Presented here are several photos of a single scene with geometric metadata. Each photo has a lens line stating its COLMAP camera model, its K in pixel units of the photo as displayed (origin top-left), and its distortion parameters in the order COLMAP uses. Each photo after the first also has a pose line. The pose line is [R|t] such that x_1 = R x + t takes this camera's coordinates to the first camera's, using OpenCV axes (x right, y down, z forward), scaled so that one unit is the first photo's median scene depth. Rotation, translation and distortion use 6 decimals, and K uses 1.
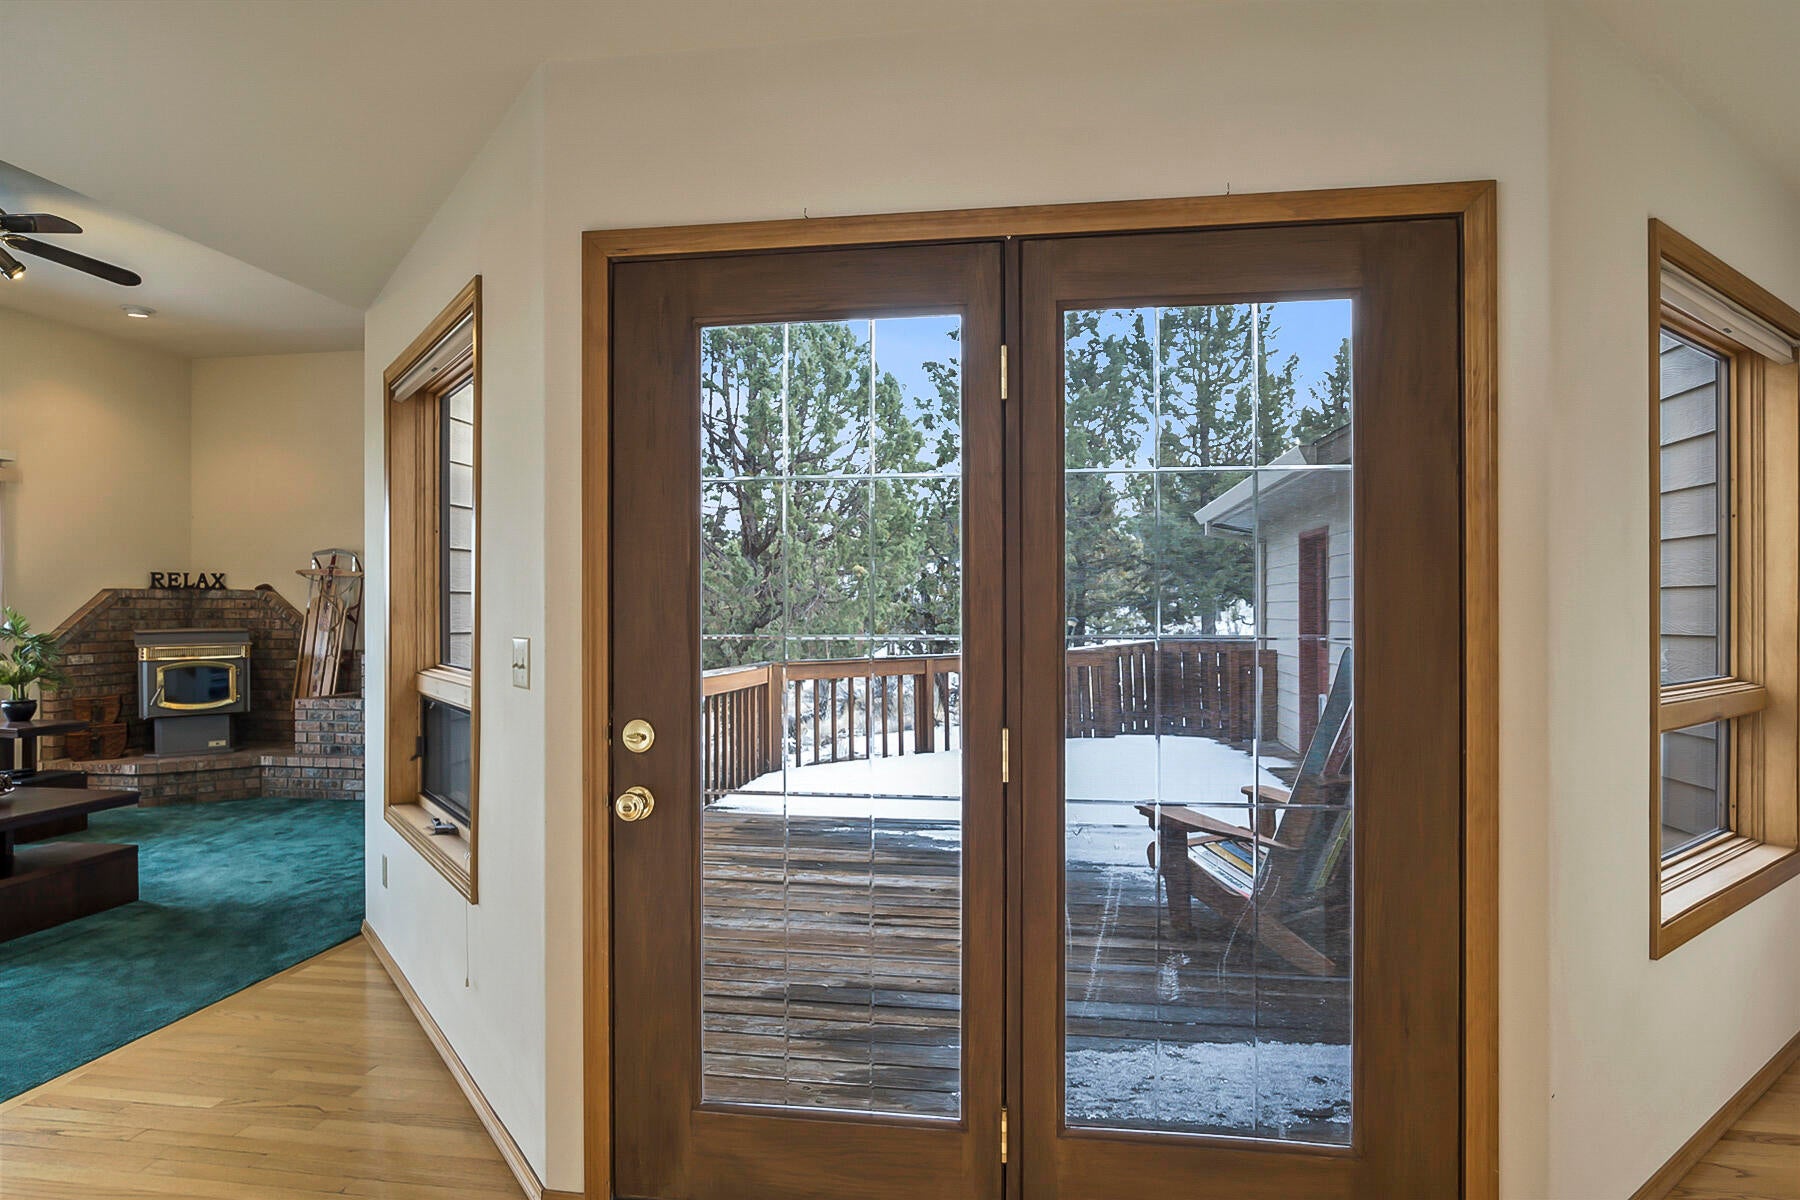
lens RADIAL K [[1017.2, 0, 909.2], [0, 1017.2, 607.7], [0, 0, 1]] dist [-0.021968, 0.007713]
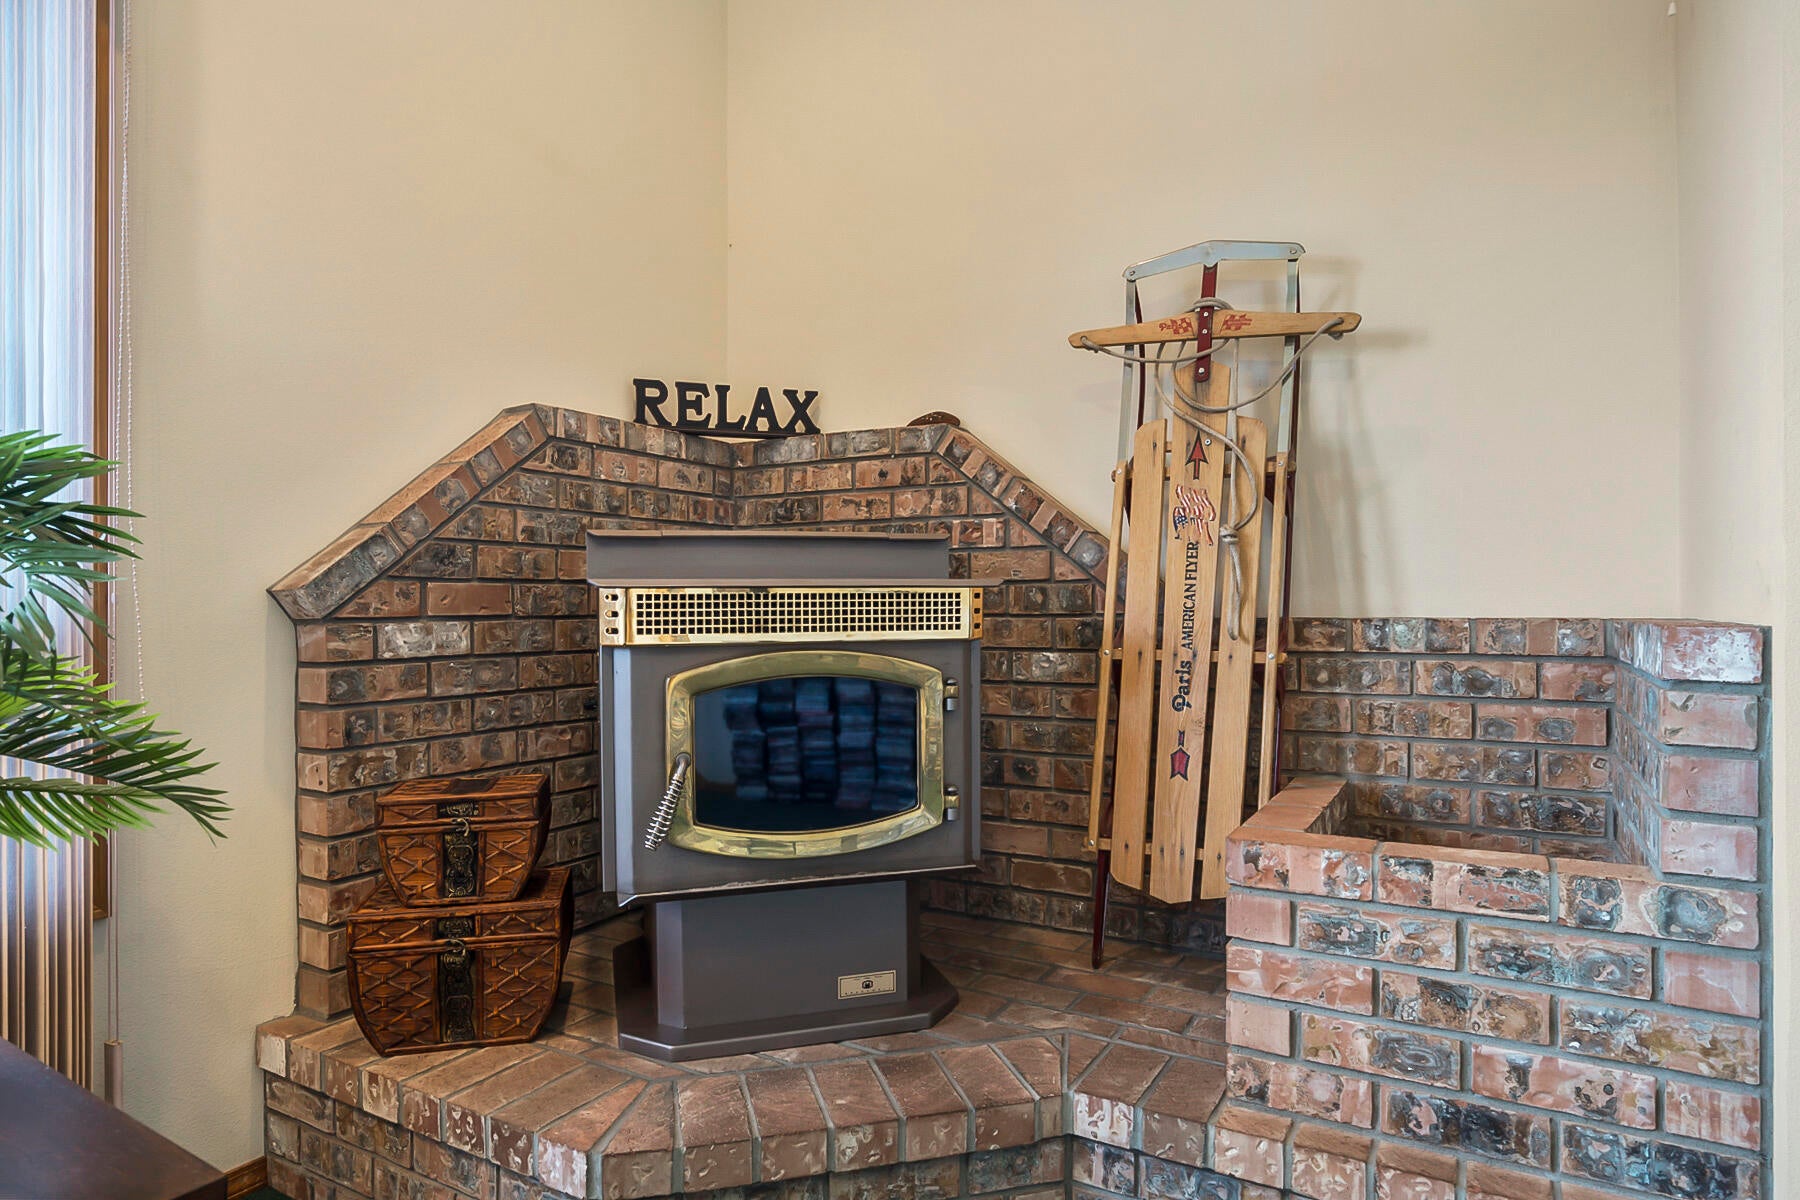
lens RADIAL K [[1017.2, 0, 895.3], [0, 1017.2, 603.6], [0, 0, 1]] dist [-0.021968, 0.007713]
pose [[0.930081, -0.002884, -0.367343, -0.586559], [0.001812, 0.999993, -0.003262, 0.041804], [0.367350, 0.002368, 0.930080, 0.768366]]
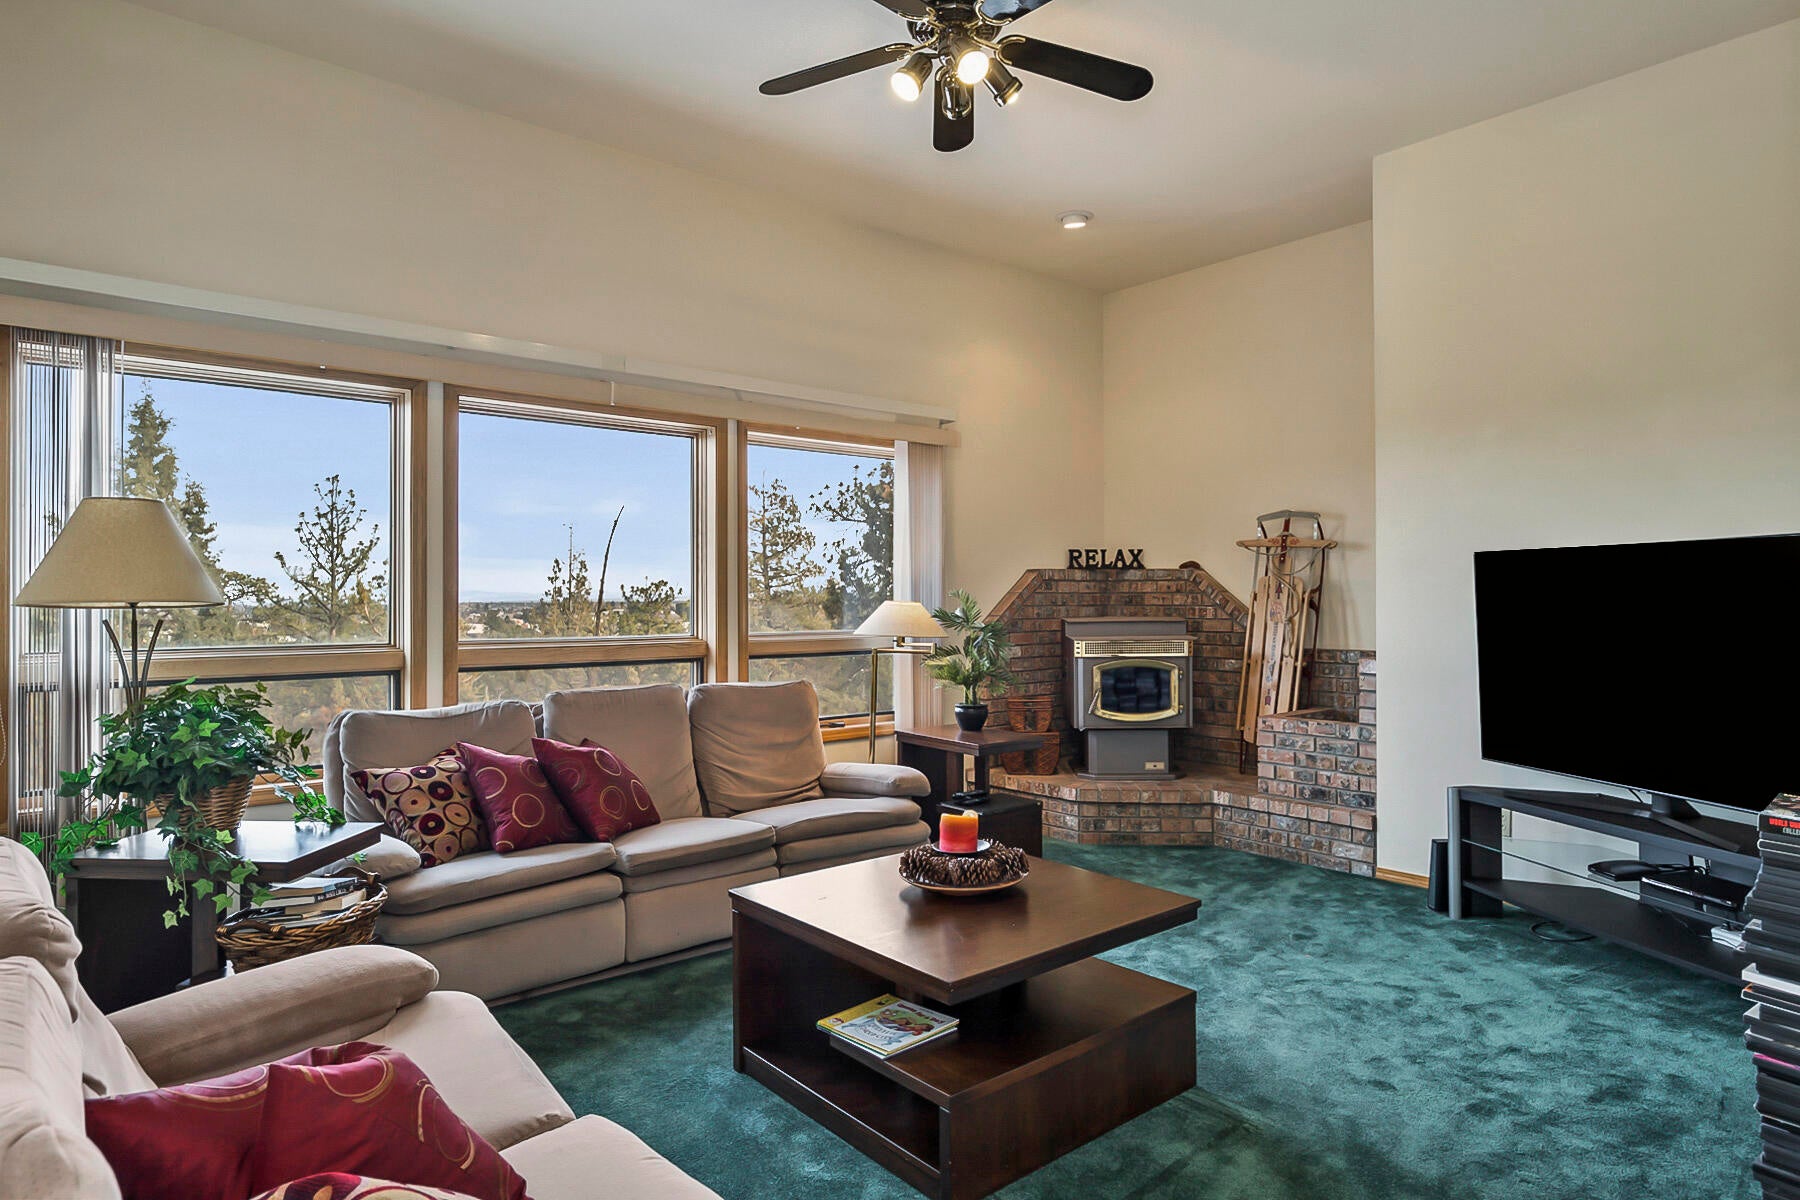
lens RADIAL K [[1017.2, 0, 905.5], [0, 1017.2, 592.7], [0, 0, 1]] dist [-0.021968, 0.007713]
pose [[0.761457, -0.003352, -0.648207, -0.325008], [0.001184, 0.999992, -0.003780, 0.004275], [0.648215, 0.002110, 0.761455, 0.280224]]
